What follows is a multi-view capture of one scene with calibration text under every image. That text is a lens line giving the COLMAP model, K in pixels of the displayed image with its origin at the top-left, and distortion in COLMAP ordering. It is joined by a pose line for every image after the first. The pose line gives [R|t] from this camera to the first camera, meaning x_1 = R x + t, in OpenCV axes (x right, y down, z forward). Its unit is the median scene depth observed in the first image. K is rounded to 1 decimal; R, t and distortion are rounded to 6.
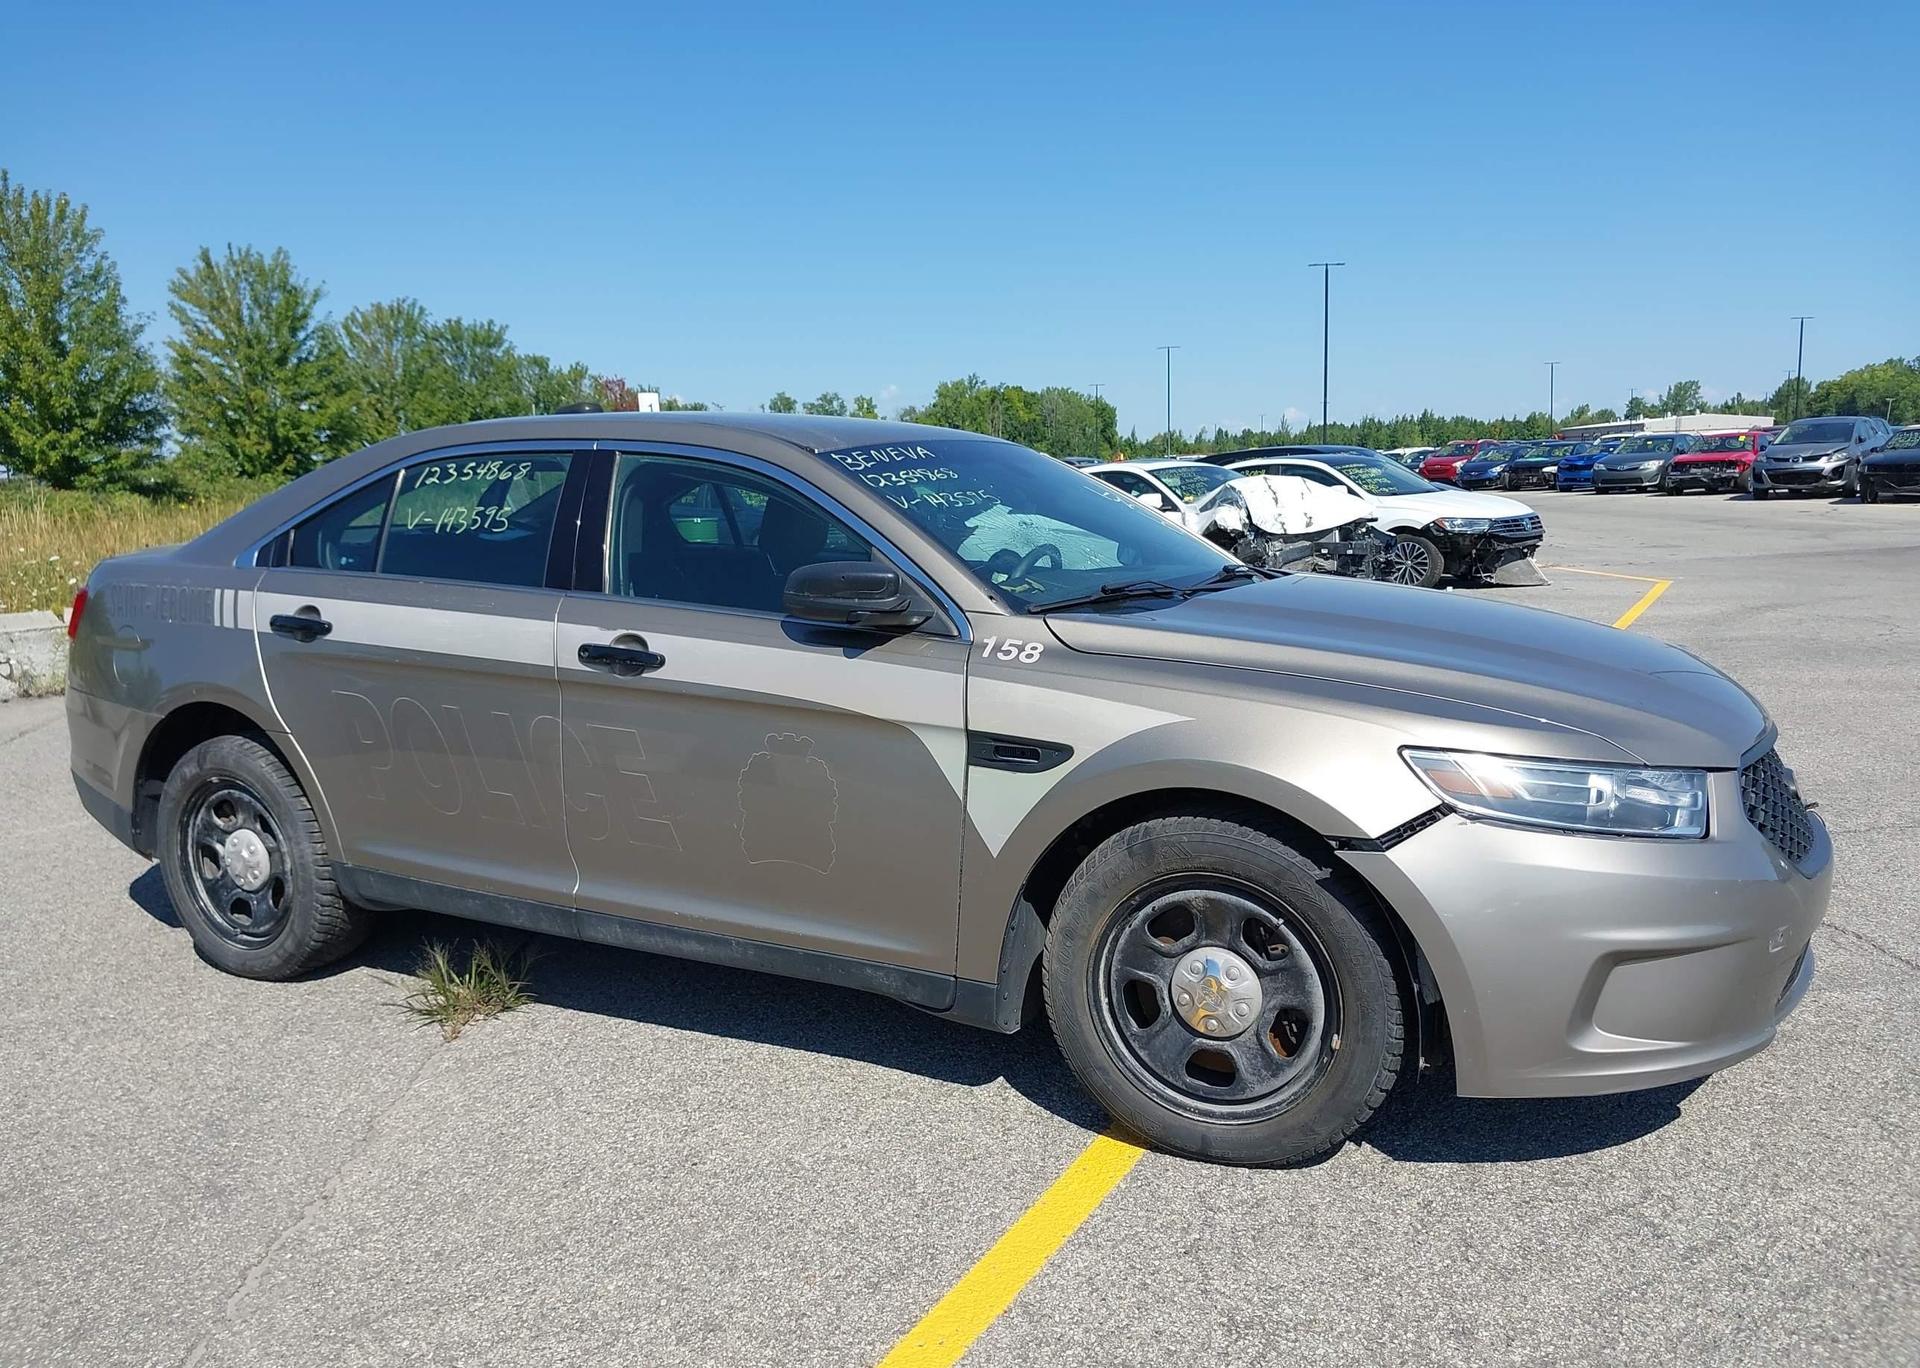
lens RADIAL K [[1495.2, 0, 944.2], [0, 1495.2, 700.0], [0, 0, 1]] dist [0.033451, -0.044598]
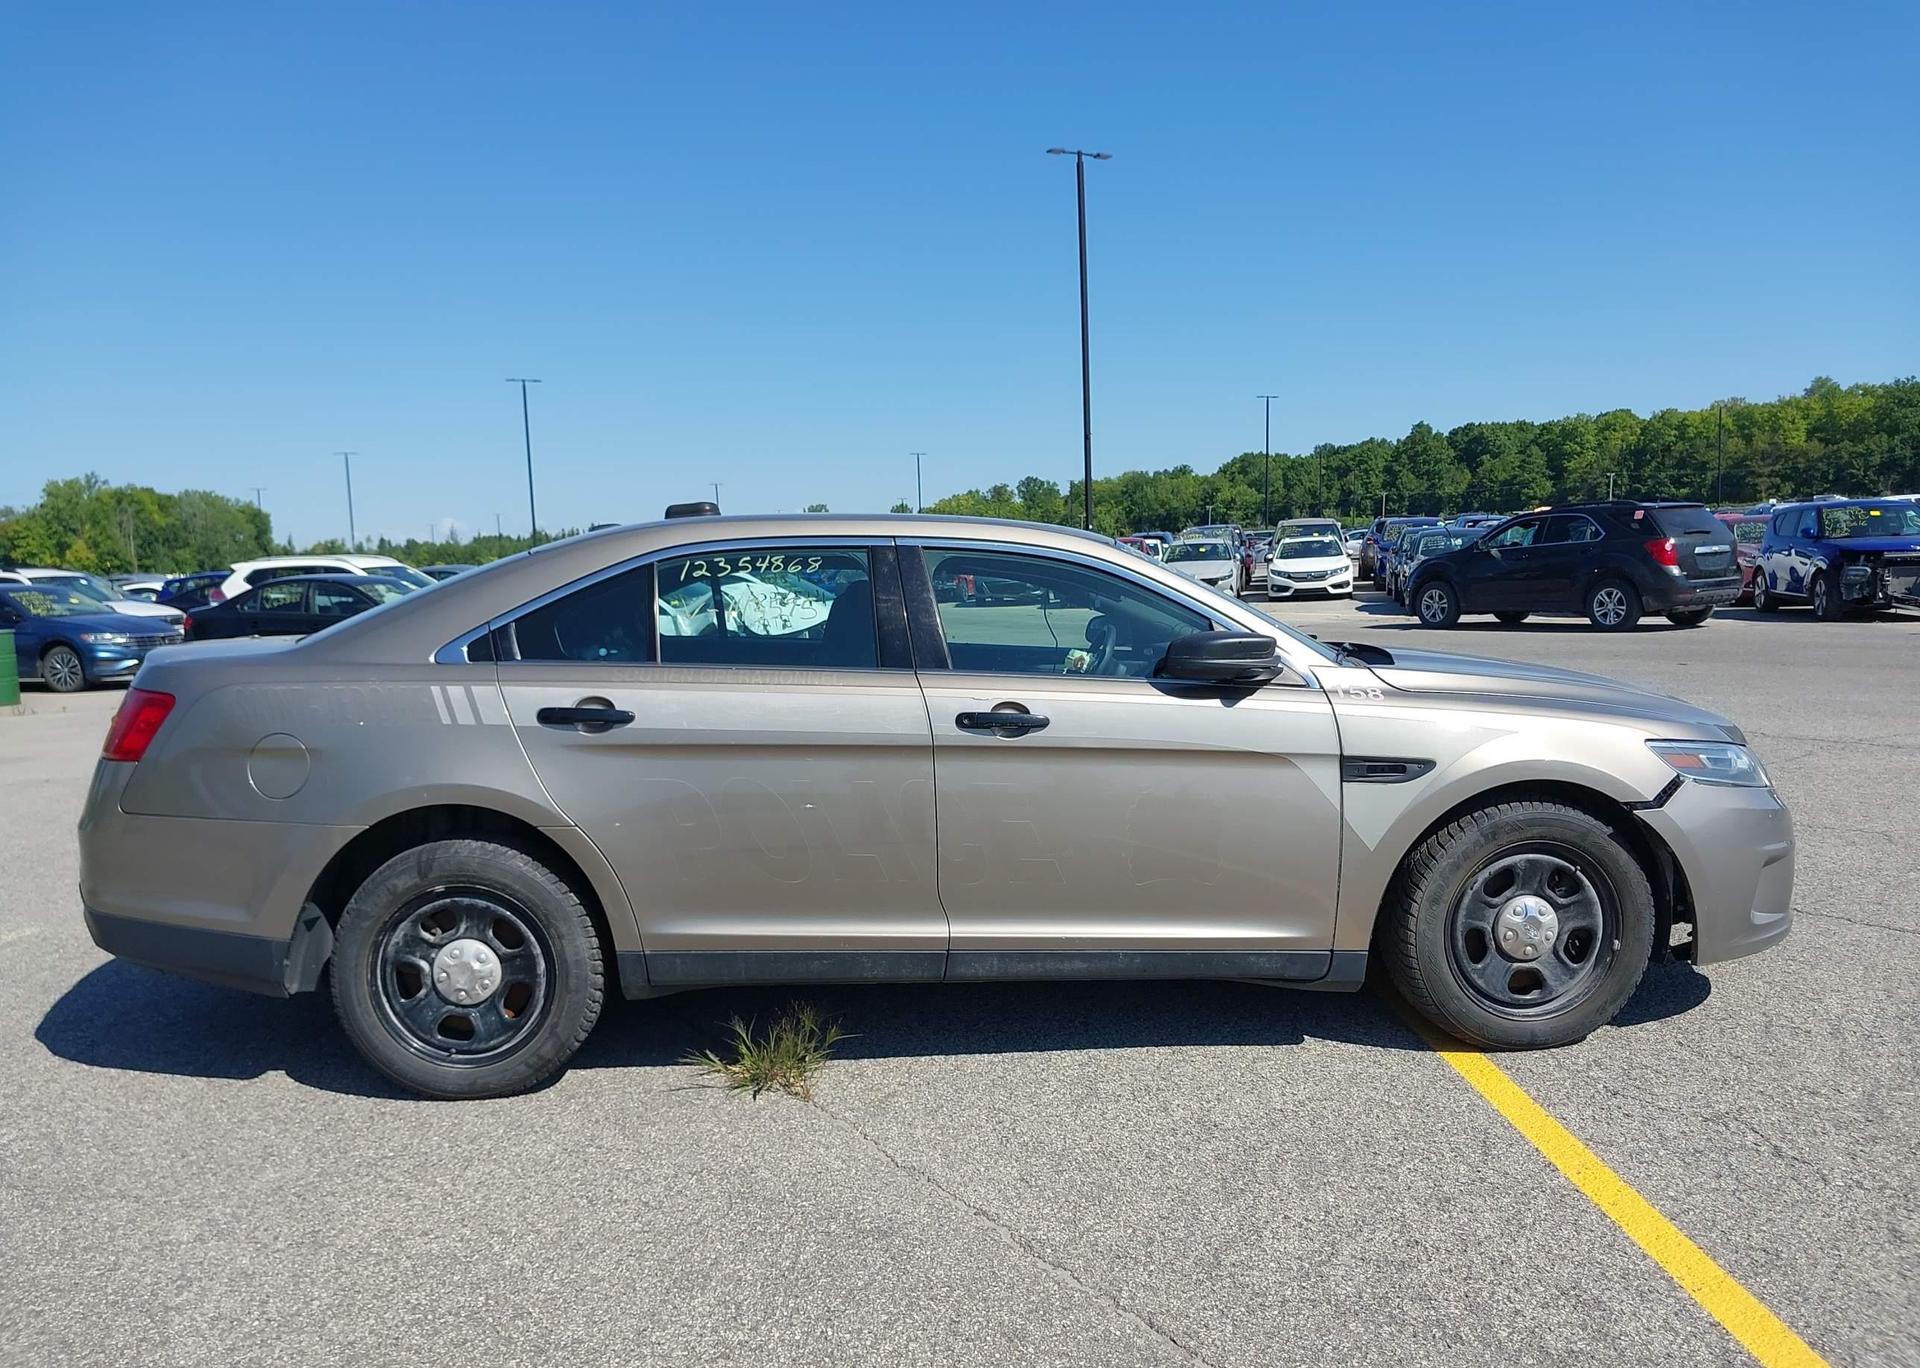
lens RADIAL K [[1495.2, 0, 939.0], [0, 1495.2, 690.4], [0, 0, 1]] dist [0.033451, -0.044598]
pose [[0.864478, -0.037860, 0.501243, -0.740239], [0.077563, 0.995264, -0.058597, 0.009536], [-0.496650, 0.089534, 0.863320, 0.025551]]
